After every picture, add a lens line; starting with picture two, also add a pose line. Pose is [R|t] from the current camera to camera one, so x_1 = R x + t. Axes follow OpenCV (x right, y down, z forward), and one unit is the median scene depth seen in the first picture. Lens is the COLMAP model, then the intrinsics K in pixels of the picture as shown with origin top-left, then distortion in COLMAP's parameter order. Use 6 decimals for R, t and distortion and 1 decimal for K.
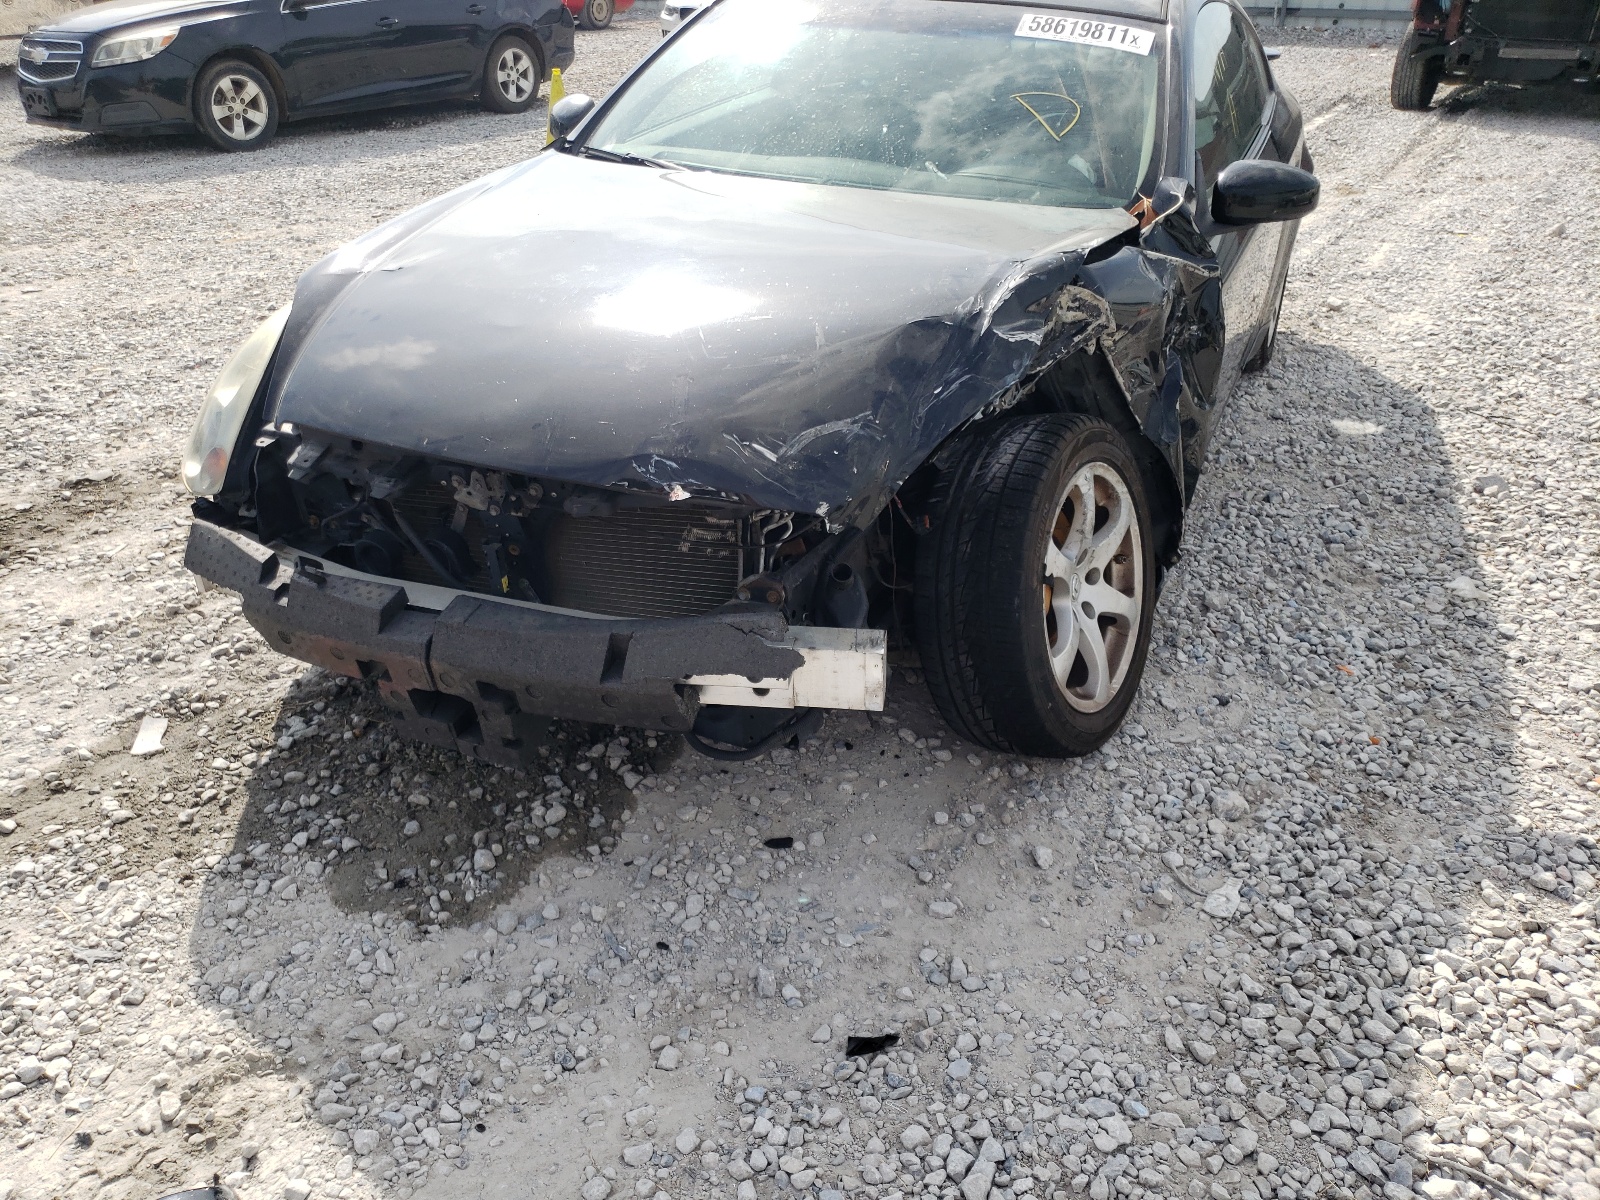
lens RADIAL K [[1259.1, 0, 800.0], [0, 1259.1, 600.0], [0, 0, 1]] dist [0.003590, 0.000378]
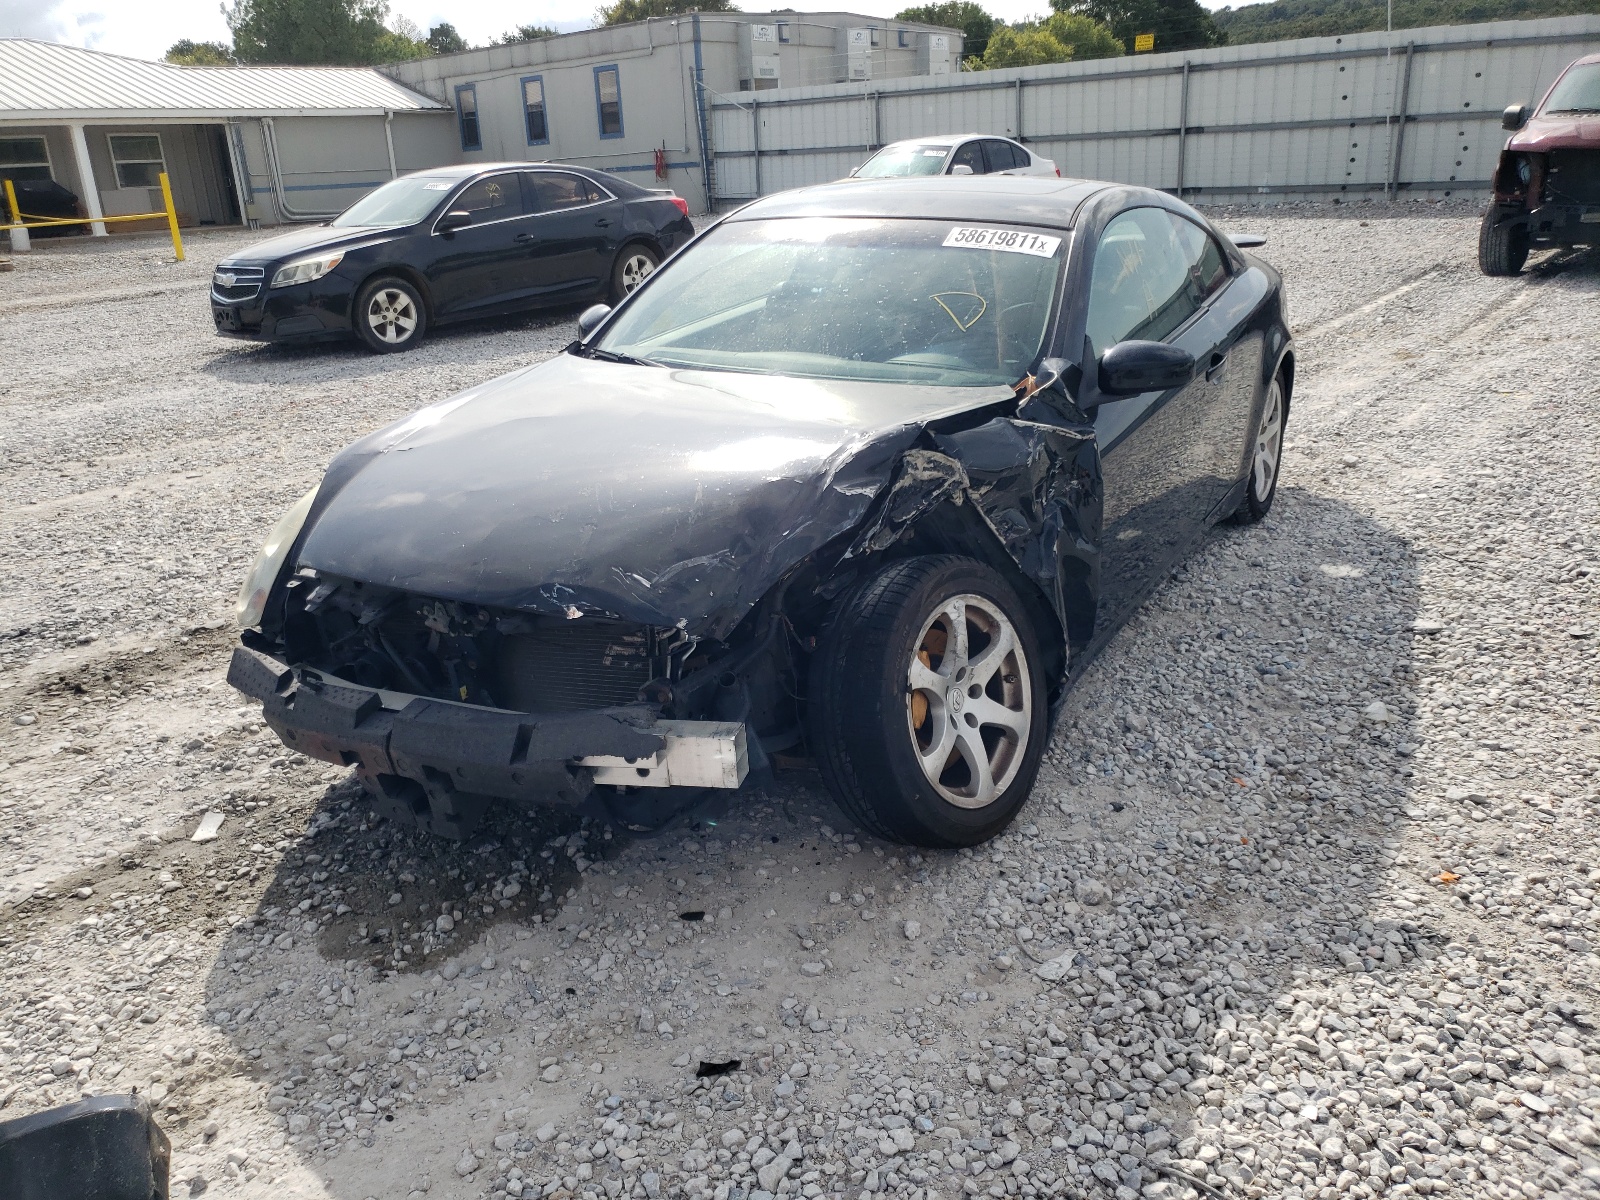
lens RADIAL K [[1243.7, 0, 800.0], [0, 1243.7, 600.0], [0, 0, 1]] dist [-0.002676, 0.013223]
pose [[0.993835, -0.010777, -0.110343, 0.209228], [-0.003834, 0.991328, -0.131354, 0.051162], [0.110801, 0.130967, 0.985175, -0.168091]]
